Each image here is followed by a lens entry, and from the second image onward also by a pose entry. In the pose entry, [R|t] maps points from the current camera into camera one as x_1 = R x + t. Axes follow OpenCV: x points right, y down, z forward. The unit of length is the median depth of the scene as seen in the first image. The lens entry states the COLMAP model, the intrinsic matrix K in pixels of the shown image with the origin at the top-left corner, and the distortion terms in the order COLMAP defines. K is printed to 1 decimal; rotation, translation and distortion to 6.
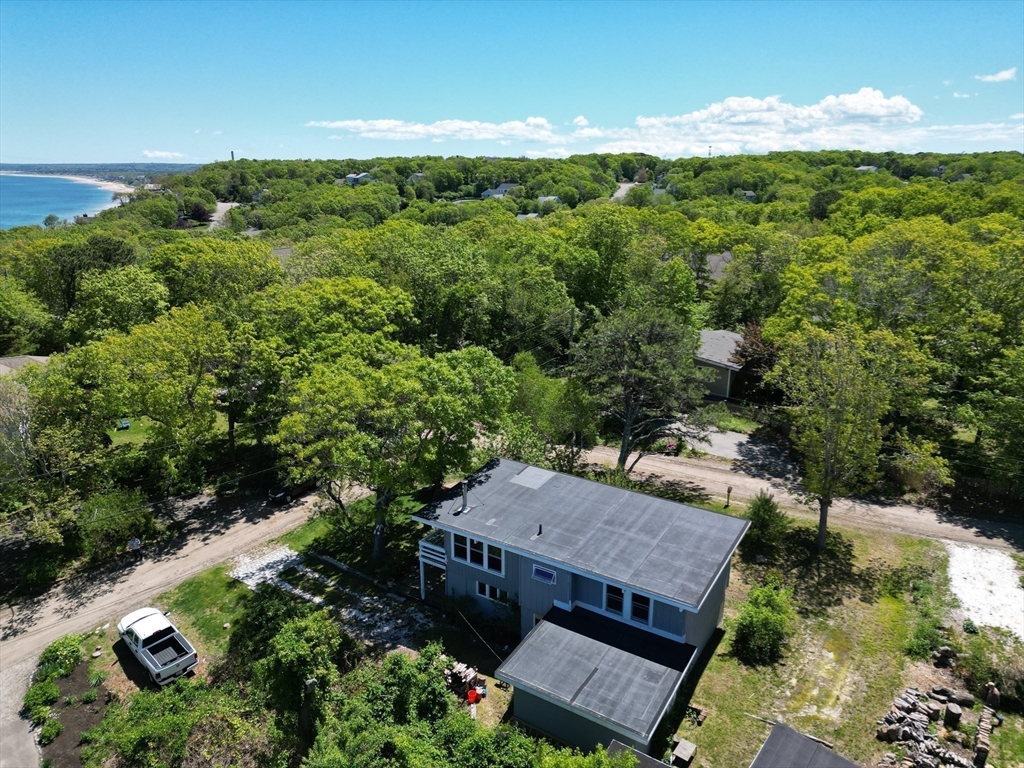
lens RADIAL K [[724.3, 0, 512.0], [0, 724.3, 384.0], [0, 0, 1]] dist [0.061214, -0.049673]
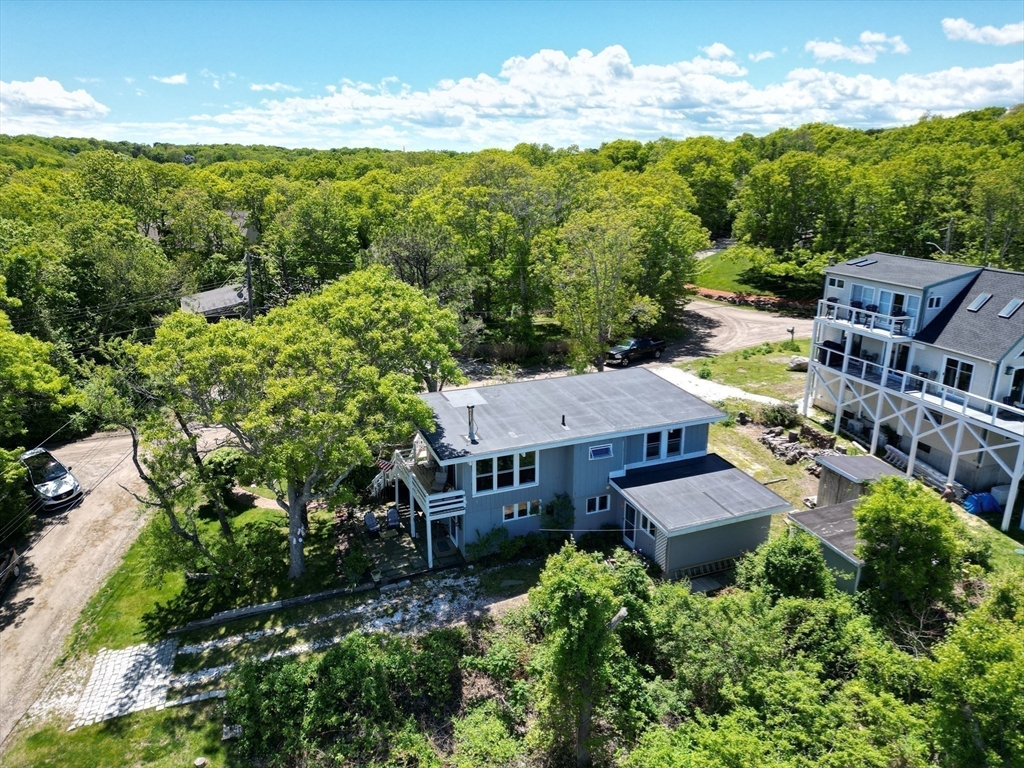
lens RADIAL K [[724.3, 0, 512.0], [0, 724.3, 384.0], [0, 0, 1]] dist [0.061214, -0.049673]
pose [[0.554650, -0.234658, 0.798310, -0.724071], [0.234631, 0.964585, 0.120516, 0.017255], [-0.798318, 0.120464, 0.590065, 0.439704]]
